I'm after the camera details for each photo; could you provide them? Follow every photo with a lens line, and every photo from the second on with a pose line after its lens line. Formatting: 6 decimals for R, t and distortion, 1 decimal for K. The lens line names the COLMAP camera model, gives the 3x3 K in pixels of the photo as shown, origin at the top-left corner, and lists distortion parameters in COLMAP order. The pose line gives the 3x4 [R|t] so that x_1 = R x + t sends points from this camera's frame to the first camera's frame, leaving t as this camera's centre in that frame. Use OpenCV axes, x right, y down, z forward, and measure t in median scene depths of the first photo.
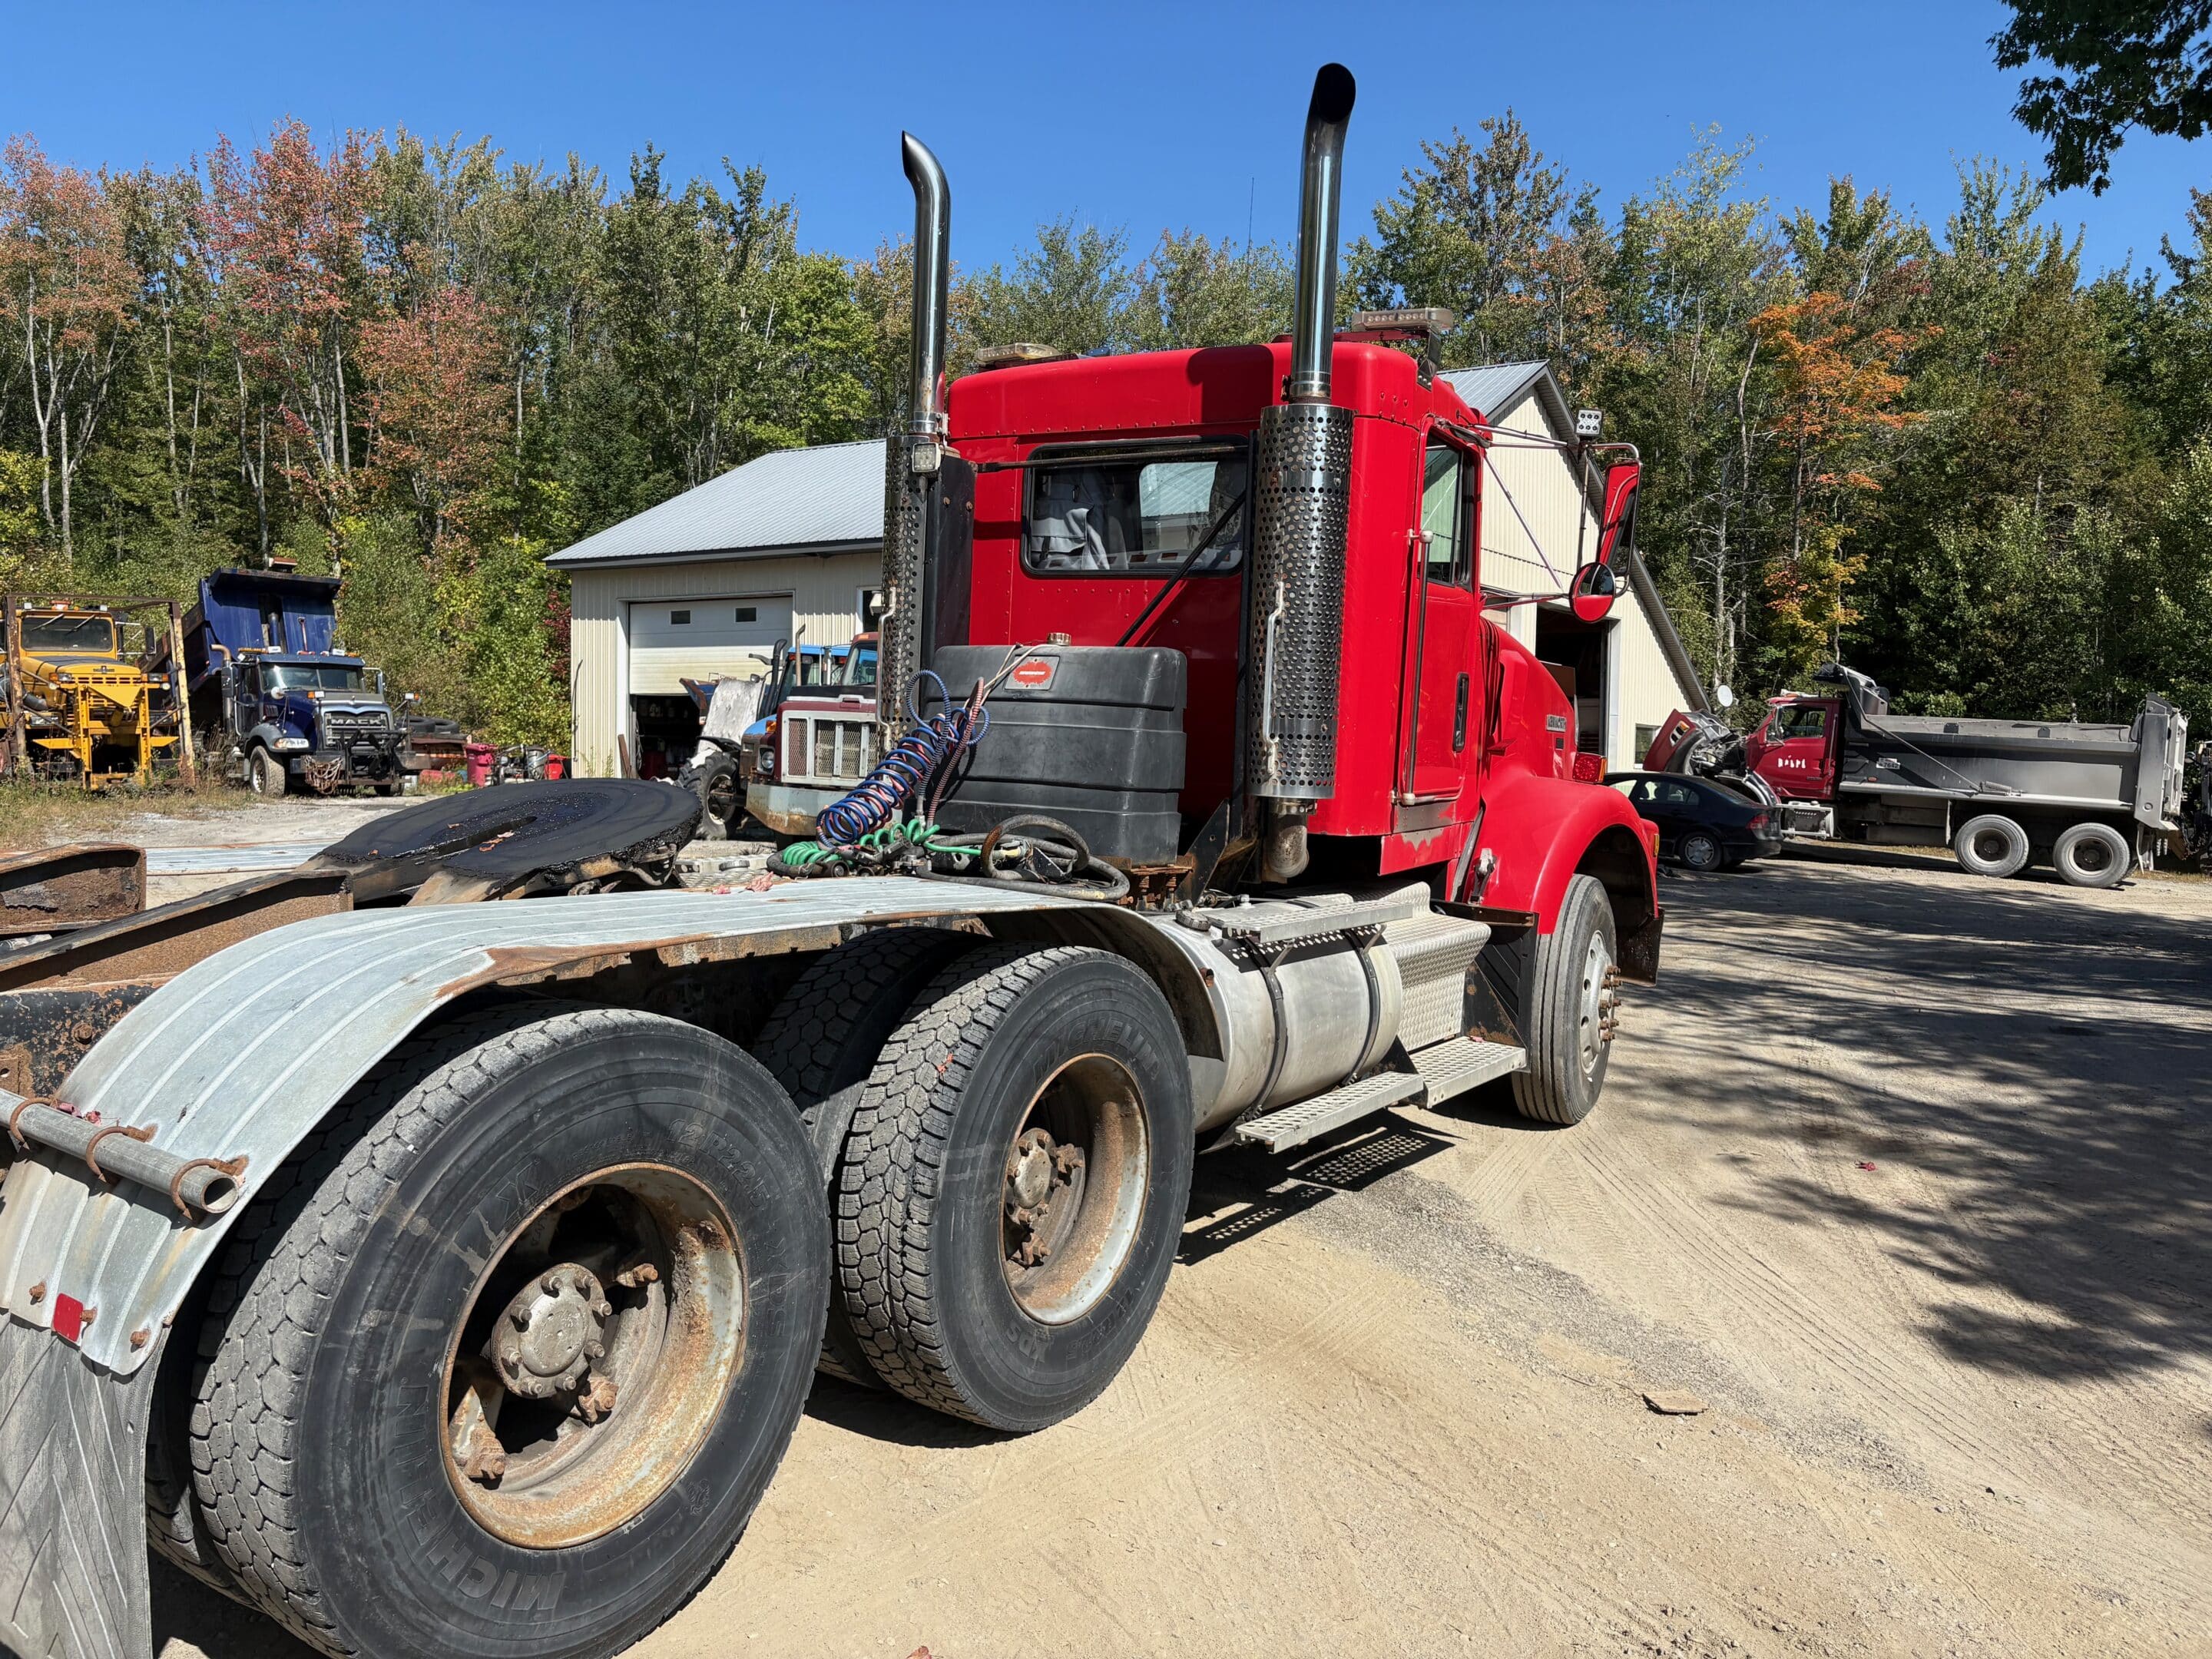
lens RADIAL K [[1788.0, 0, 1106.0], [0, 1788.0, 829.5], [0, 0, 1]] dist [0.012050, -0.013231]
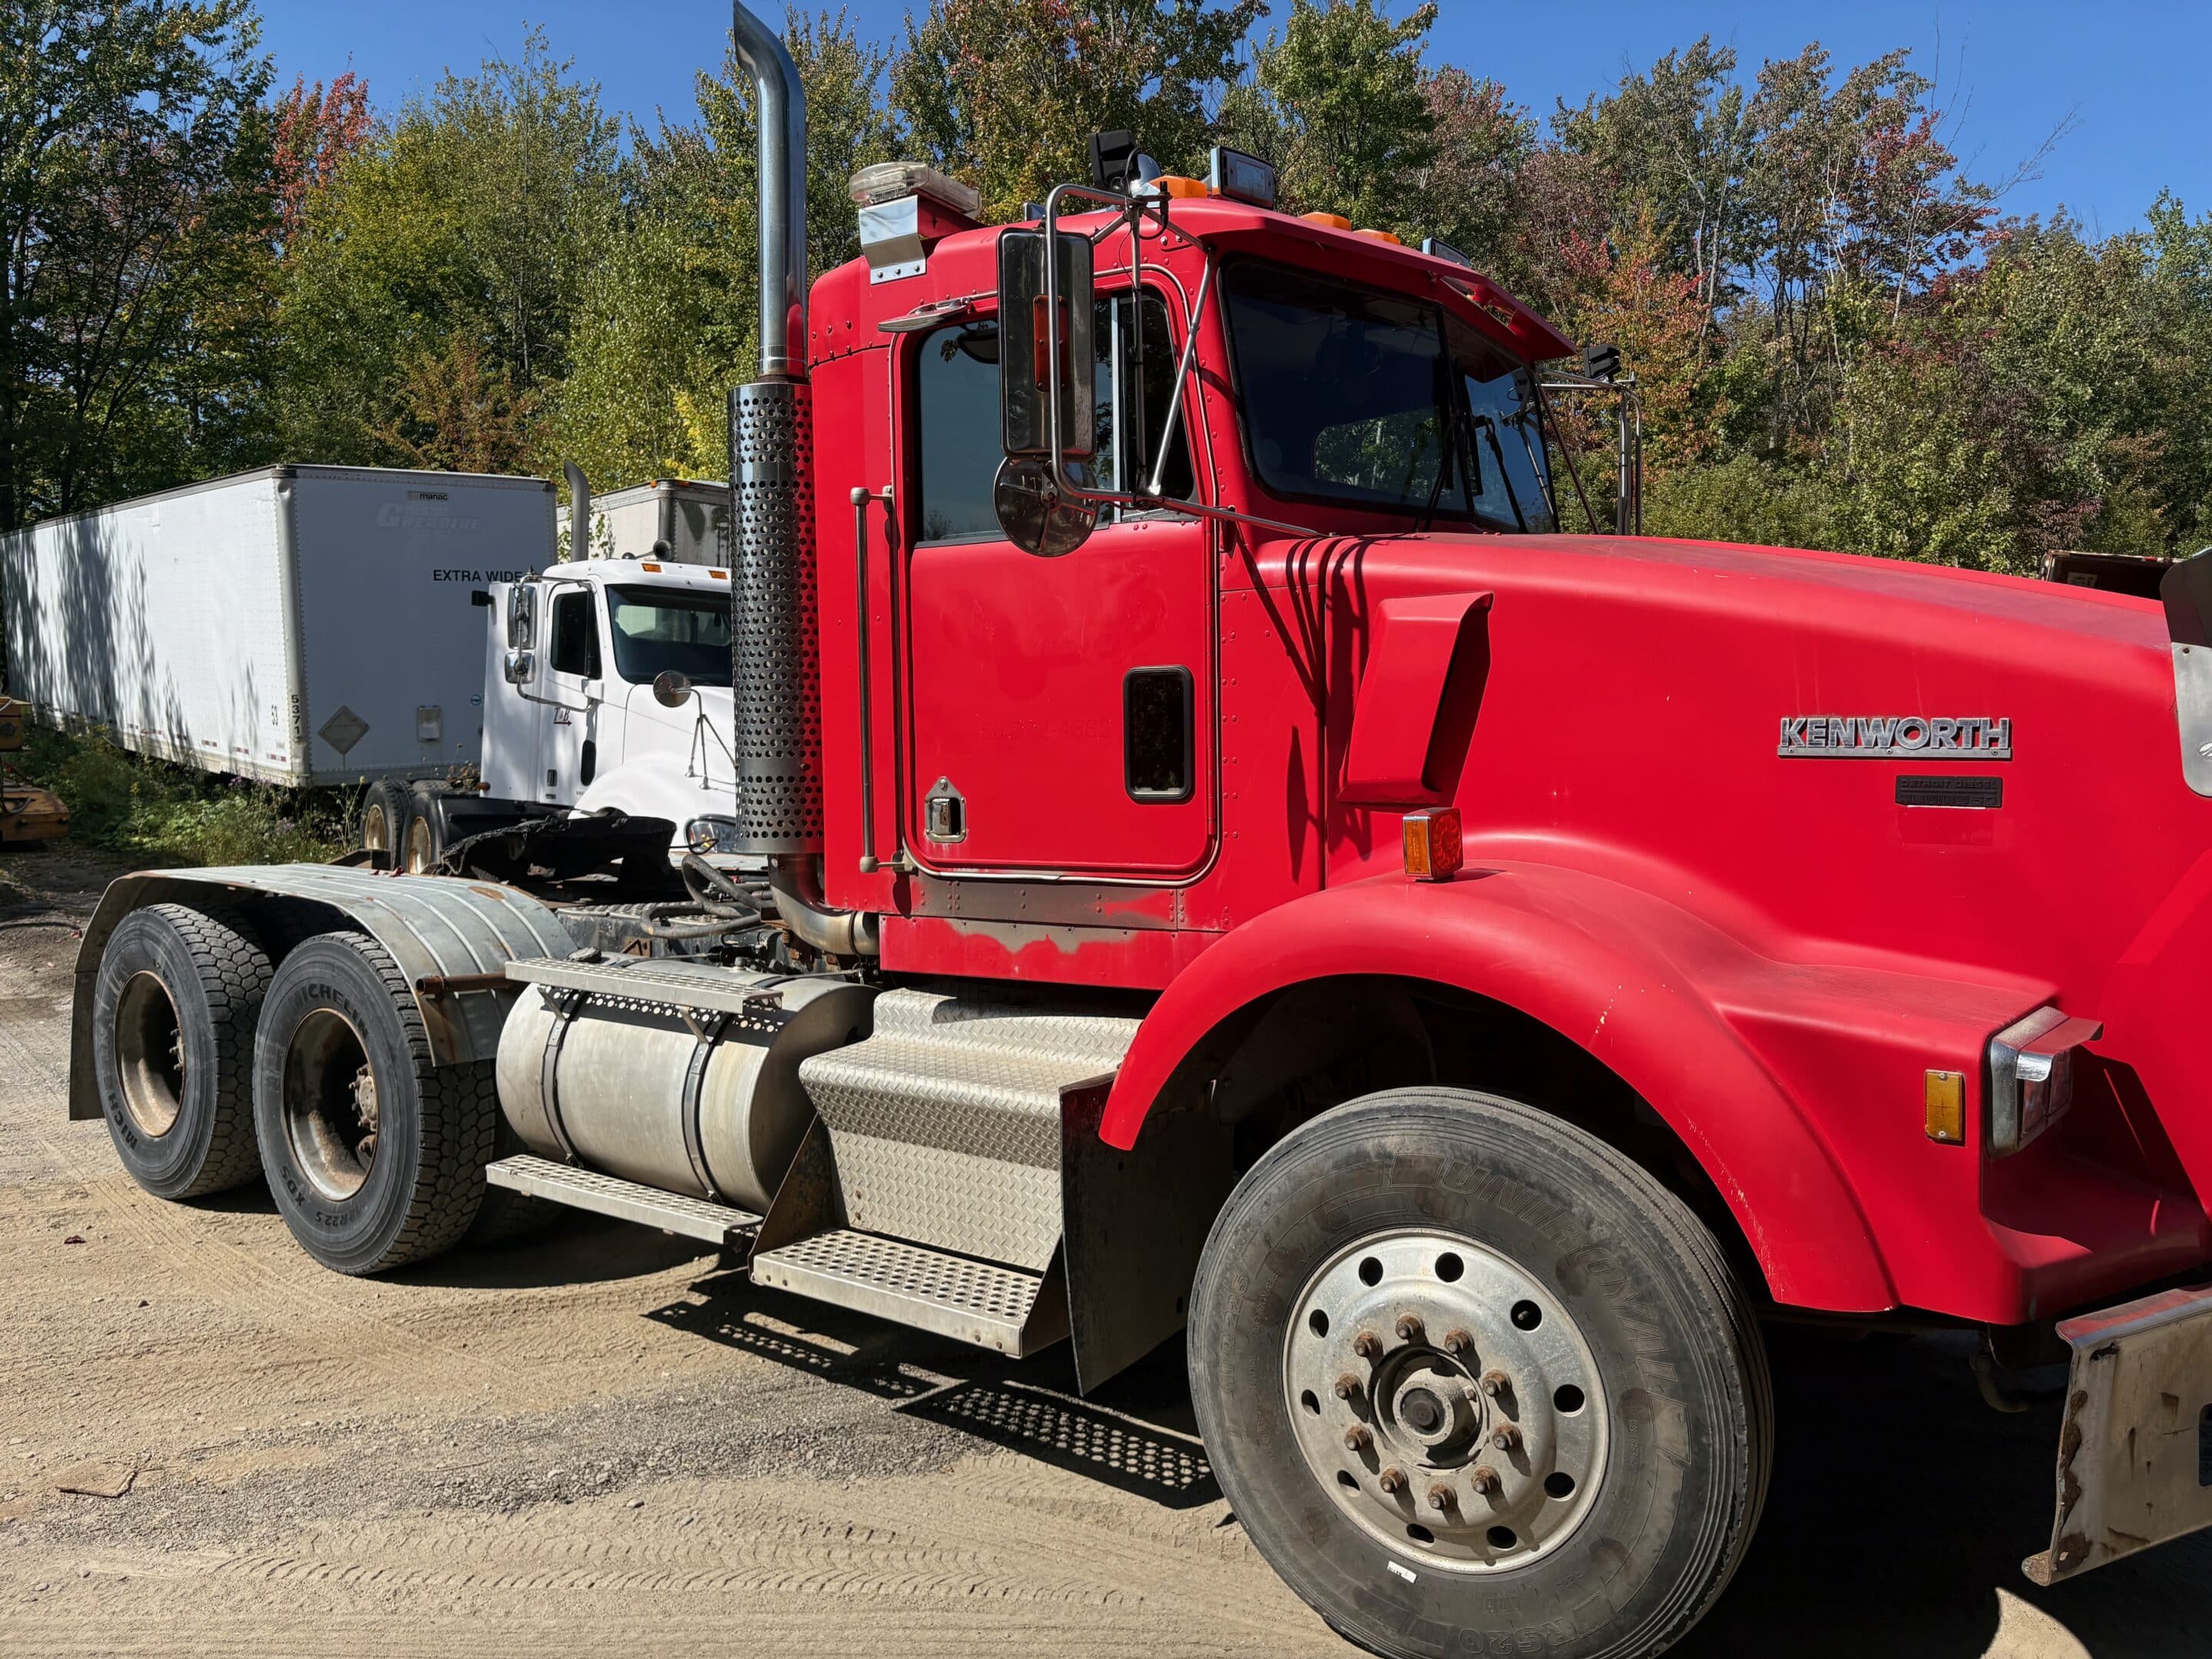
lens RADIAL K [[1788.0, 0, 1106.0], [0, 1788.0, 829.5], [0, 0, 1]] dist [0.012050, -0.013231]
pose [[-0.116486, 0.019994, -0.992991, 0.875773], [-0.073986, 0.996845, 0.028751, -0.061195], [0.990433, 0.076817, -0.114640, 1.193747]]
